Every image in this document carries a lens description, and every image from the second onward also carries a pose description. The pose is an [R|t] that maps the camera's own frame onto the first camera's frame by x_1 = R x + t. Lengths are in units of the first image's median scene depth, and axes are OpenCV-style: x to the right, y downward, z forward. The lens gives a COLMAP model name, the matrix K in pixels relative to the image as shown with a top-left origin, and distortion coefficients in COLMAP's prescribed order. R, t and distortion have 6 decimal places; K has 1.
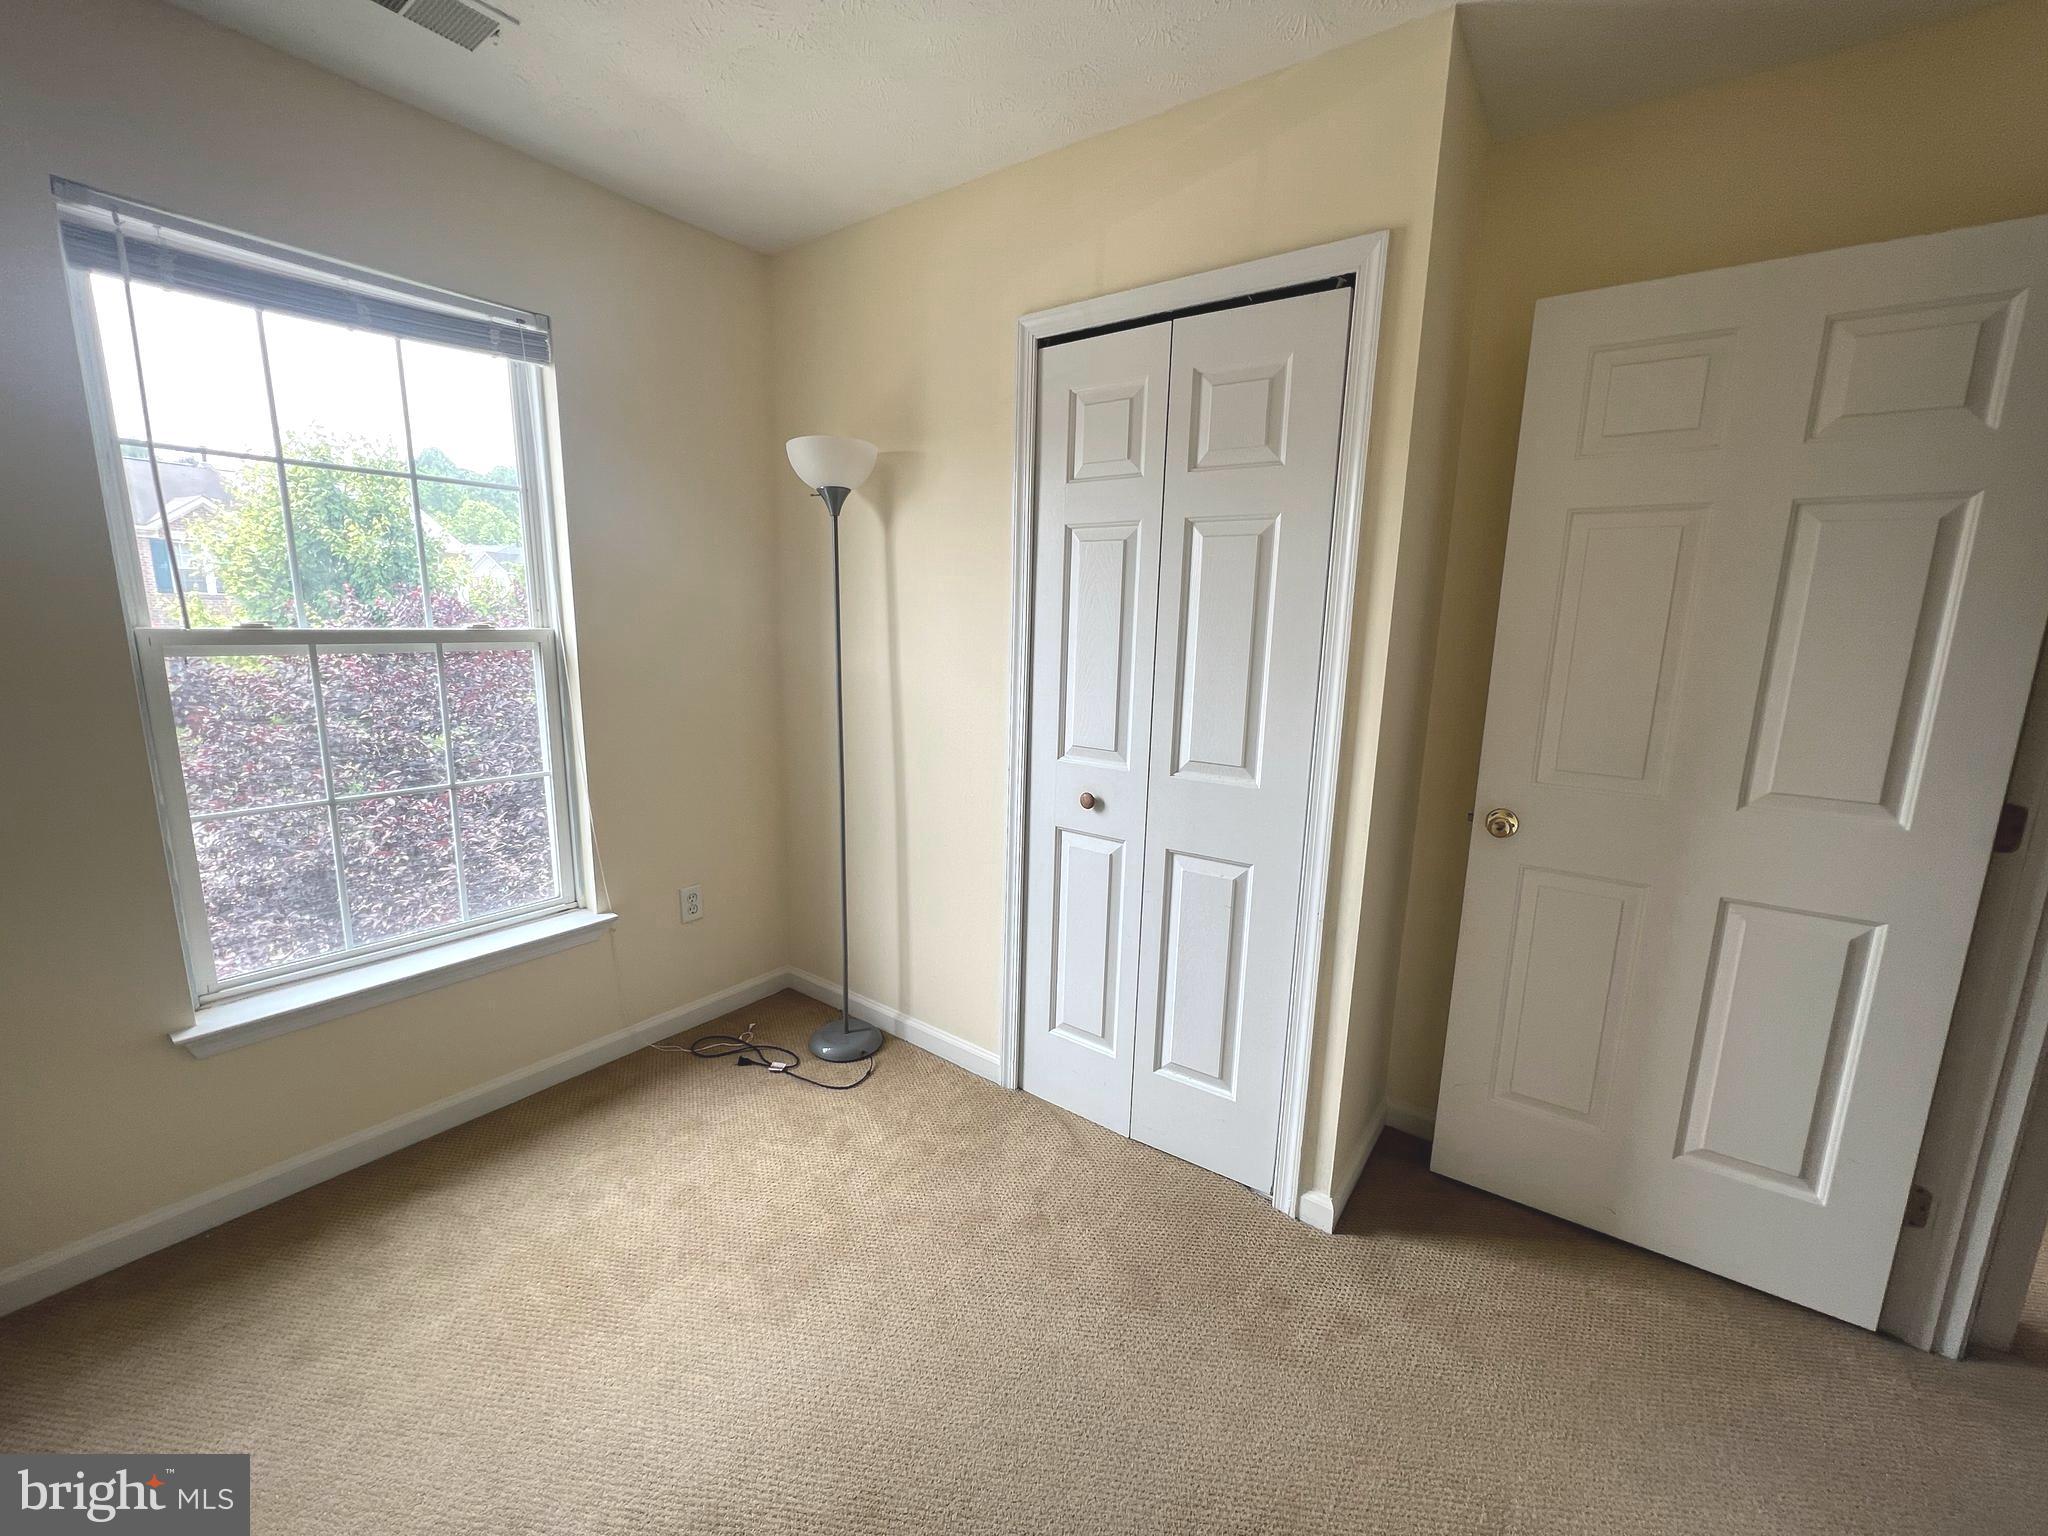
lens RADIAL K [[819.3, 0, 1023.8], [0, 819.3, 758.9], [0, 0, 1]] dist [-0.002020, 0.000520]
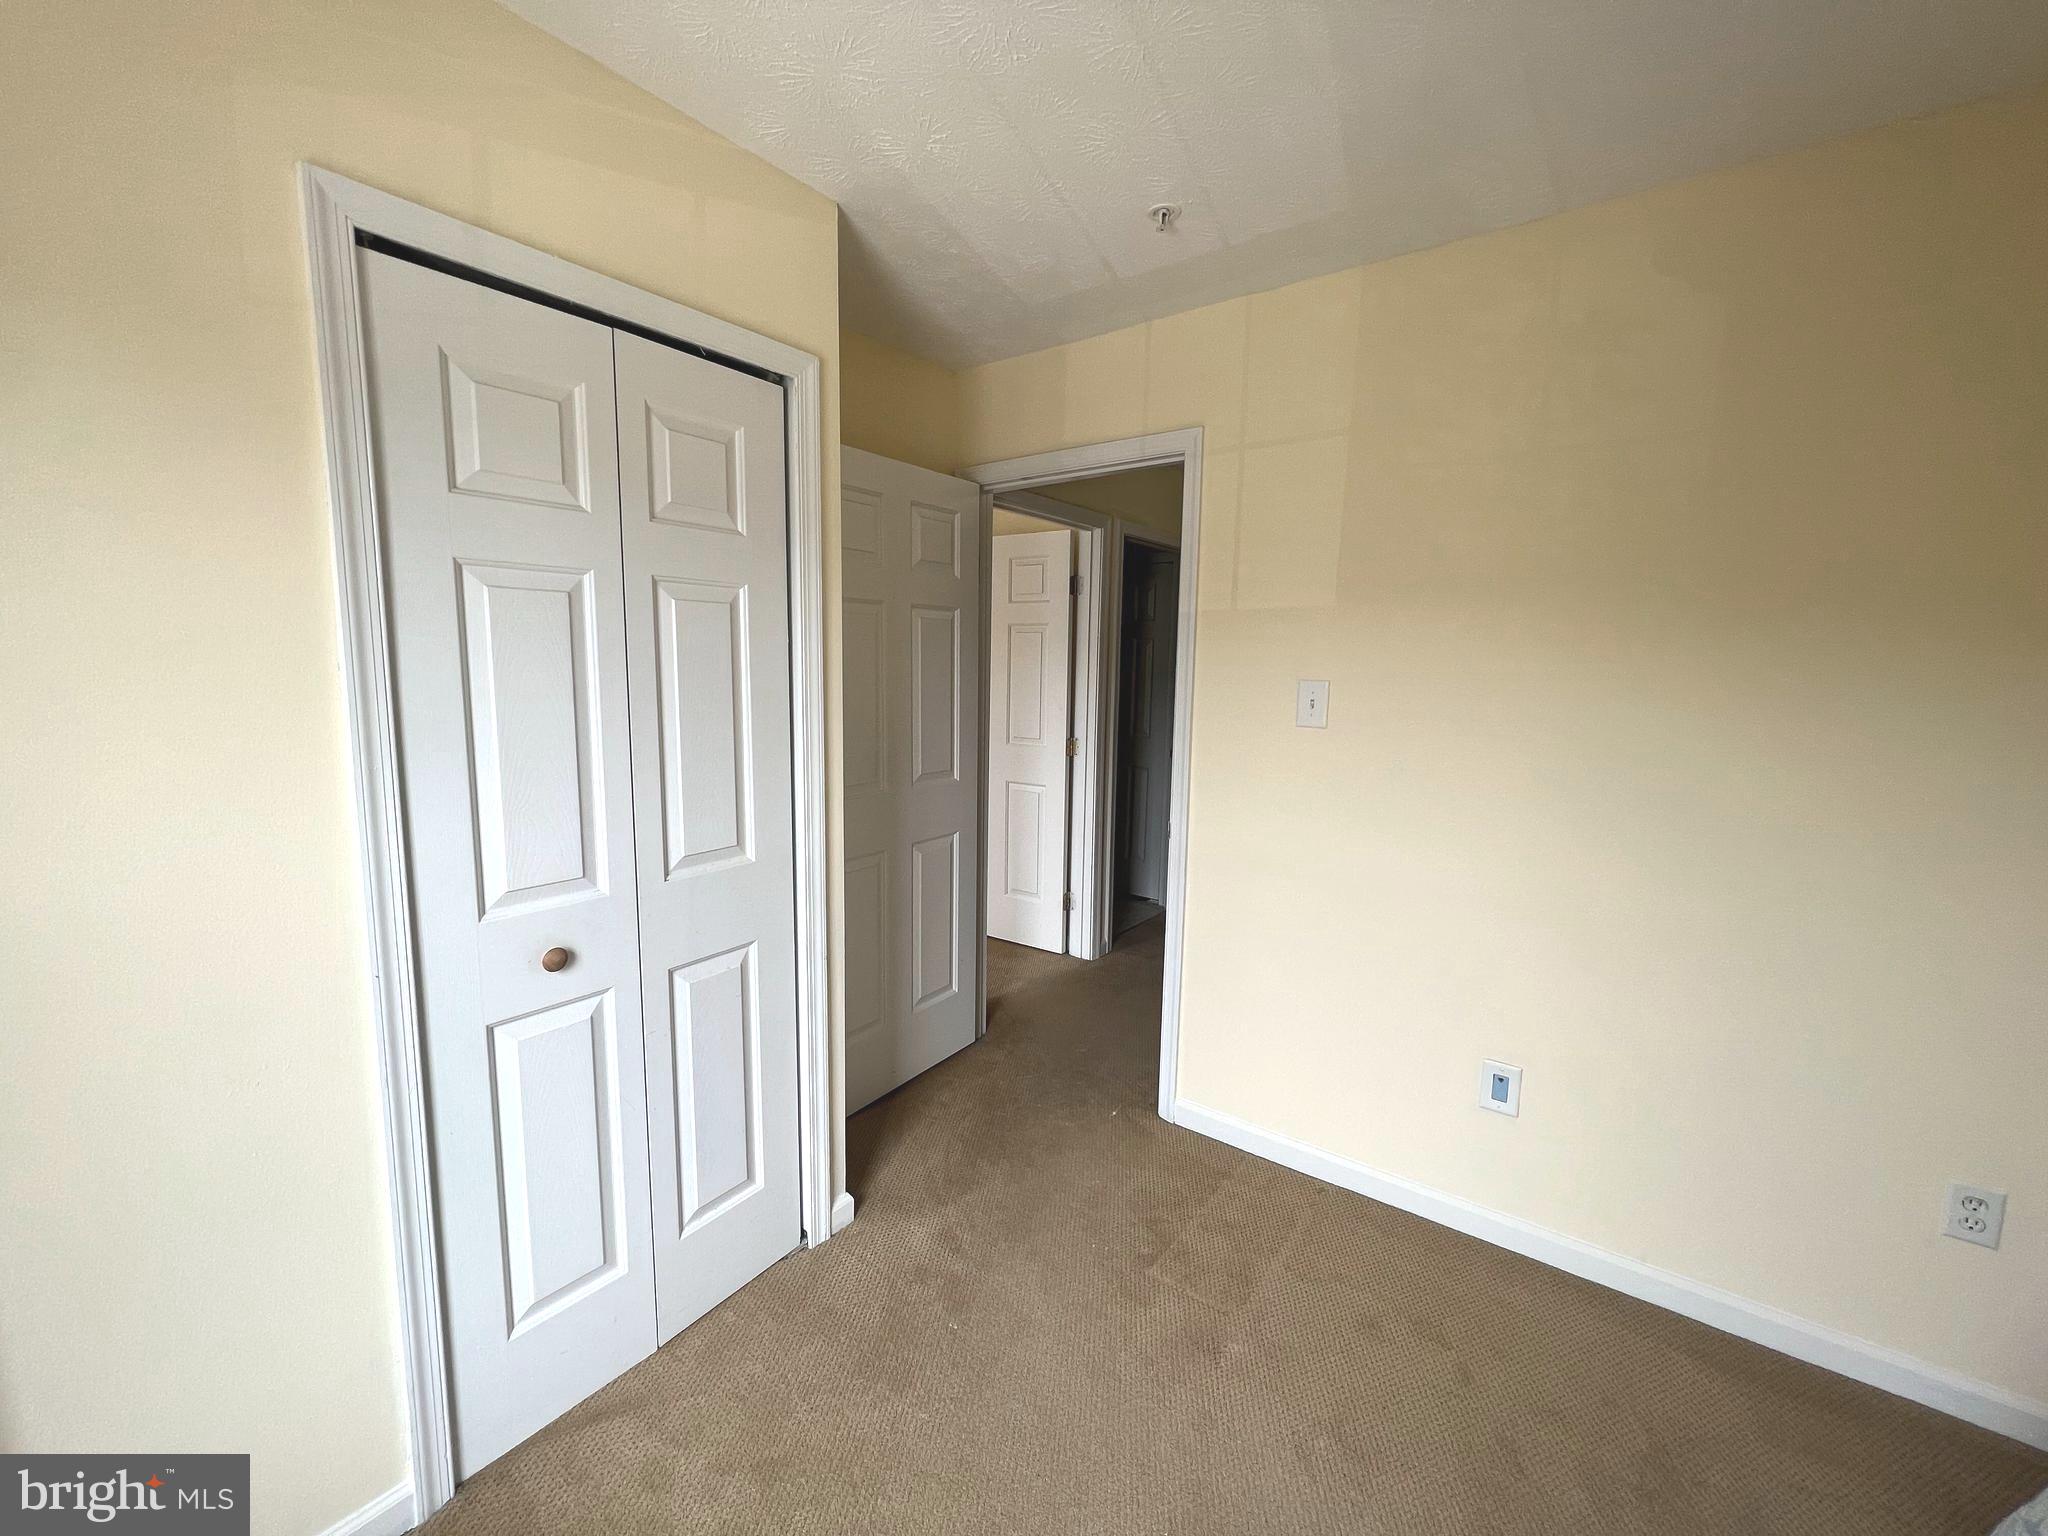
lens RADIAL K [[819.3, 0, 1018.1], [0, 819.3, 773.7], [0, 0, 1]] dist [-0.002020, 0.000520]
pose [[0.010362, -0.157553, 0.987456, -0.641563], [0.169801, 0.973445, 0.153536, -0.157952], [-0.985424, 0.166080, 0.036839, 0.618898]]
